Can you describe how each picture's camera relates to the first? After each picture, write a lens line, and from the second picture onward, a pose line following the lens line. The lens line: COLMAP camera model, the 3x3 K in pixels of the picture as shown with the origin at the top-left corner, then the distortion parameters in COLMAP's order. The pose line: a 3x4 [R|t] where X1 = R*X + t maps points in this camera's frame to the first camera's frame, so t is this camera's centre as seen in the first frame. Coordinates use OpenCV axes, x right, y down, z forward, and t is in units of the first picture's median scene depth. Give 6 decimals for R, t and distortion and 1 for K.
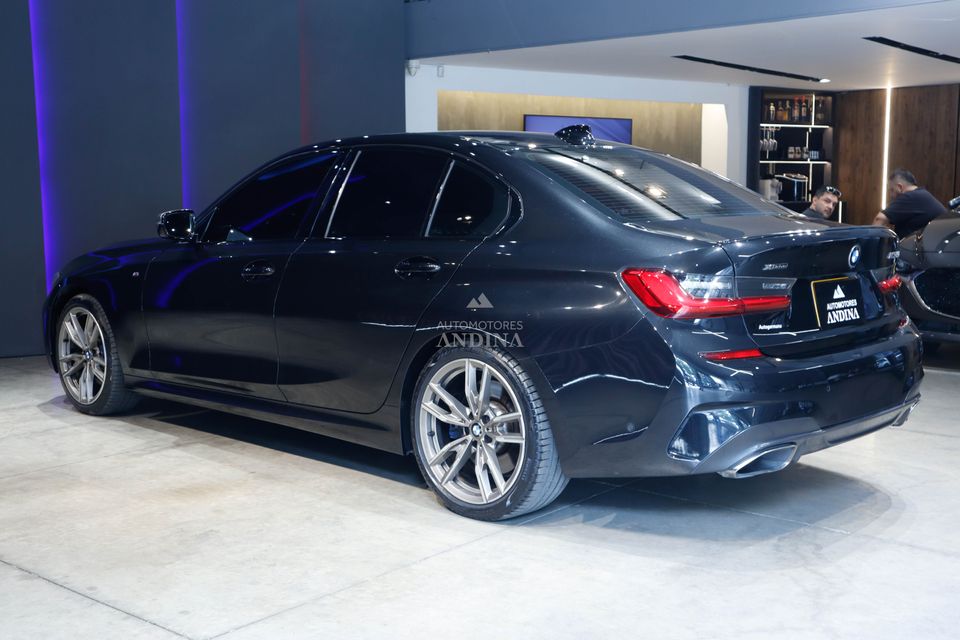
lens RADIAL K [[1128.6, 0, 480.0], [0, 1128.6, 320.0], [0, 0, 1]] dist [-0.019224, 0.023044]
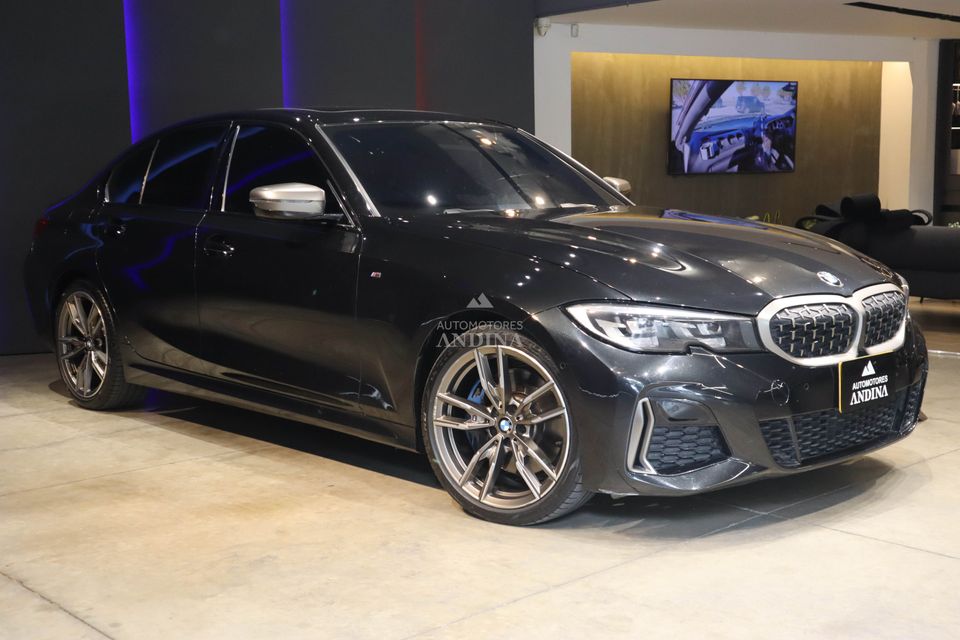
lens RADIAL K [[1214.0, 0, 480.0], [0, 1214.0, 320.0], [0, 0, 1]] dist [0.010391, 0.041986]
pose [[0.991955, 0.006901, -0.126404, 0.032202], [-0.006274, 0.999966, 0.005358, 0.003490], [0.126437, -0.004522, 0.991964, 0.111892]]
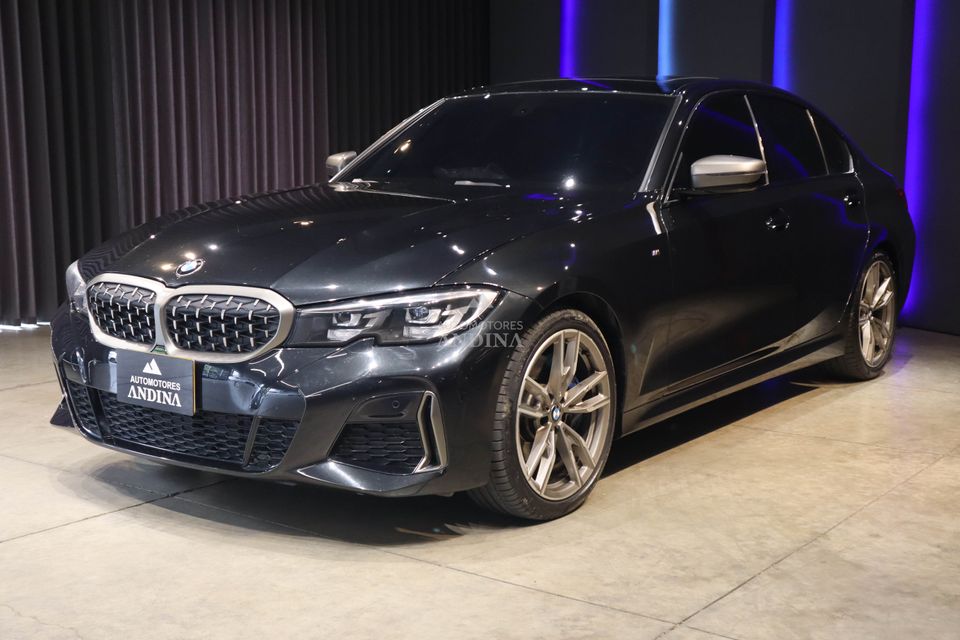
lens RADIAL K [[1259.4, 0, 480.0], [0, 1259.4, 320.0], [0, 0, 1]] dist [-0.005279, 0.014692]
pose [[0.074086, 0.145266, -0.986615, 1.089840], [-0.121620, 0.983265, 0.135640, -0.135712], [0.989808, 0.109943, 0.090514, 1.214102]]
